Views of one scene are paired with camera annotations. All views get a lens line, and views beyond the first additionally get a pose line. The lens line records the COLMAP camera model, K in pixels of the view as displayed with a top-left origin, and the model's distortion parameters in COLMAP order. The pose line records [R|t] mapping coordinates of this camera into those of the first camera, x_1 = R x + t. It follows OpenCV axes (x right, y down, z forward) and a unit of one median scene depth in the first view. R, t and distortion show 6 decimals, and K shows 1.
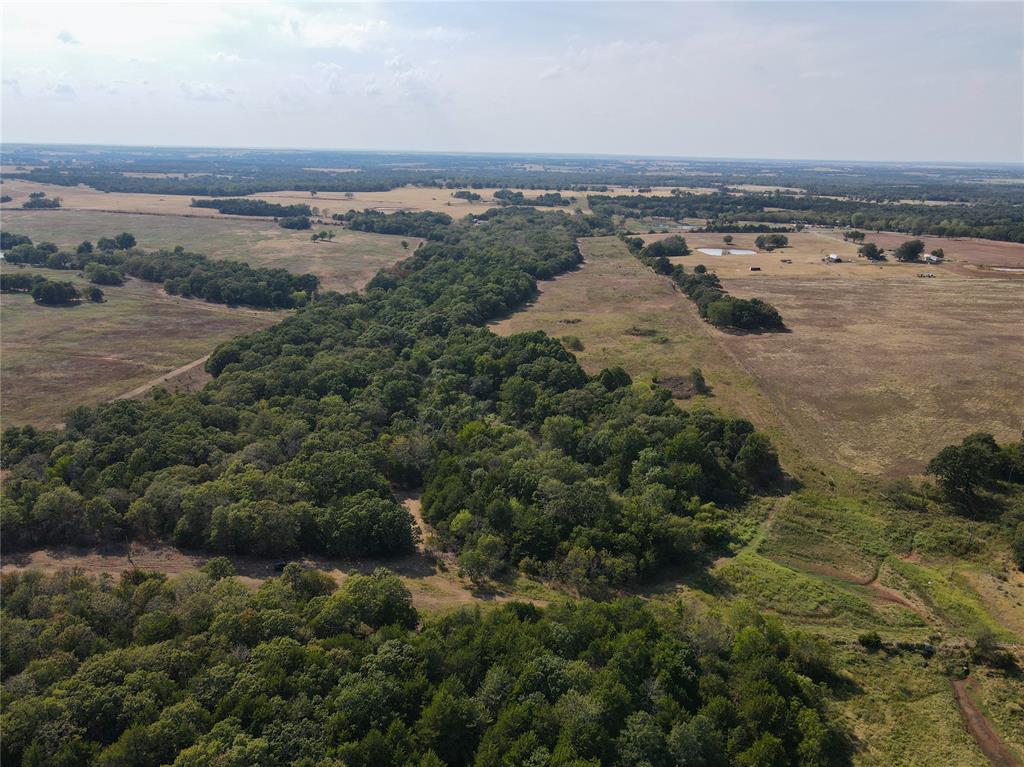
lens RADIAL K [[755.3, 0, 513.1], [0, 755.3, 385.4], [0, 0, 1]] dist [-0.002784, 0.026334]
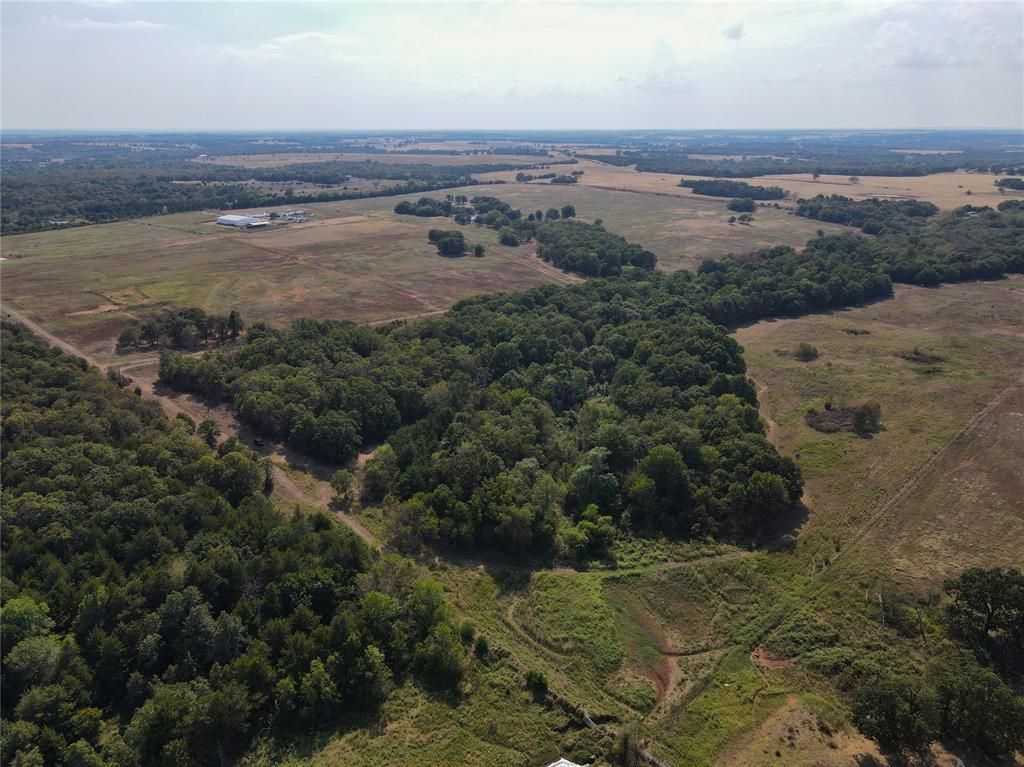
lens RADIAL K [[755.3, 0, 509.1], [0, 755.3, 383.8], [0, 0, 1]] dist [-0.002784, 0.026334]
pose [[0.726479, 0.204954, -0.655914, 0.108521], [-0.192203, 0.976995, 0.092402, -0.009237], [0.659763, 0.058941, 0.749159, 0.032607]]
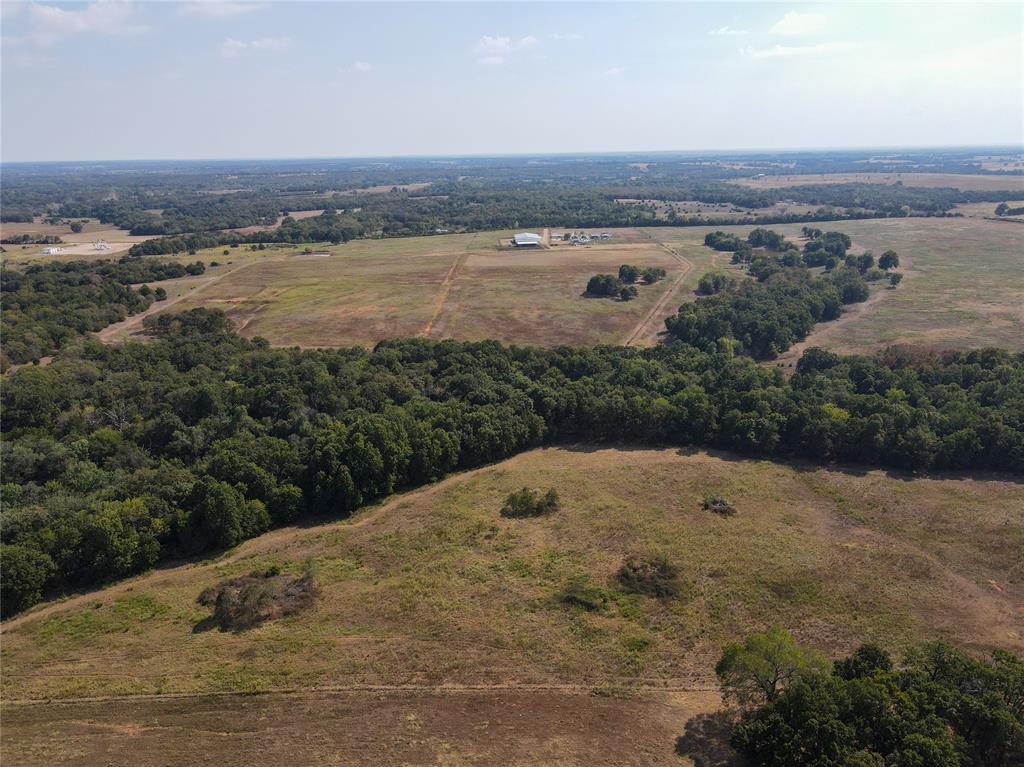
lens RADIAL K [[755.3, 0, 510.4], [0, 755.3, 387.0], [0, 0, 1]] dist [-0.002784, 0.026334]
pose [[0.008197, 0.283259, -0.959009, 0.155719], [-0.283984, 0.920213, 0.269372, -0.073894], [0.958794, 0.270135, 0.087984, 0.241546]]
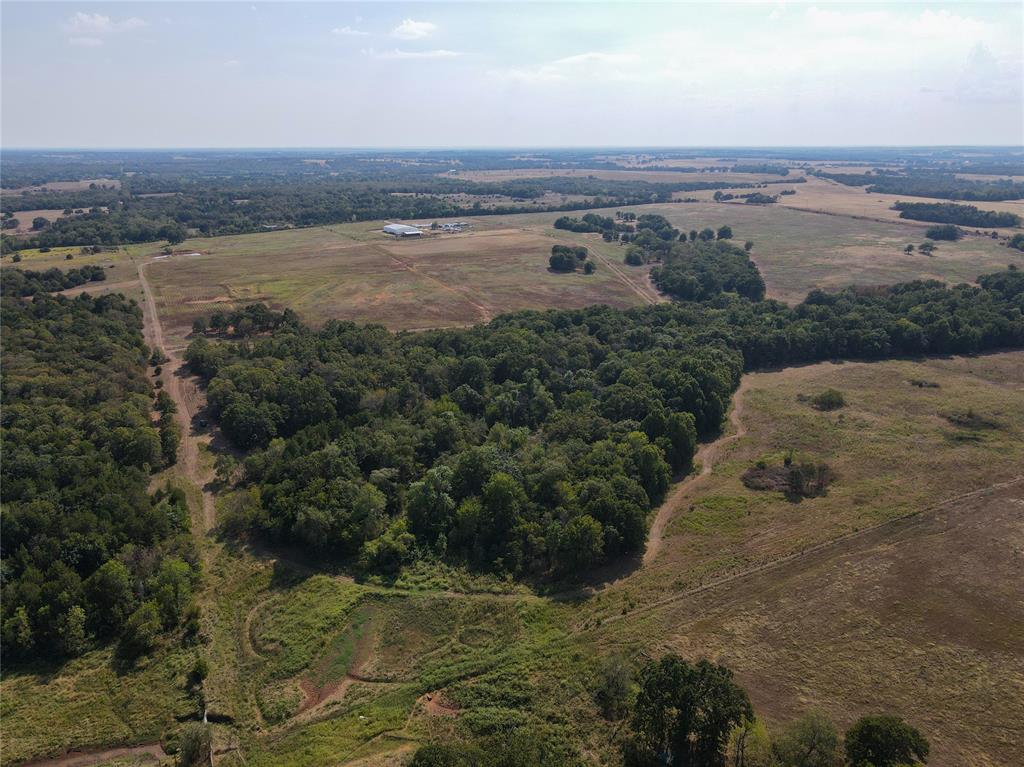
lens RADIAL K [[755.3, 0, 509.8], [0, 755.3, 382.7], [0, 0, 1]] dist [-0.002784, 0.026334]
pose [[0.457109, 0.251611, -0.853079, 0.152864], [-0.256222, 0.955742, 0.144598, -0.026495], [0.851705, 0.152480, 0.501346, 0.090640]]
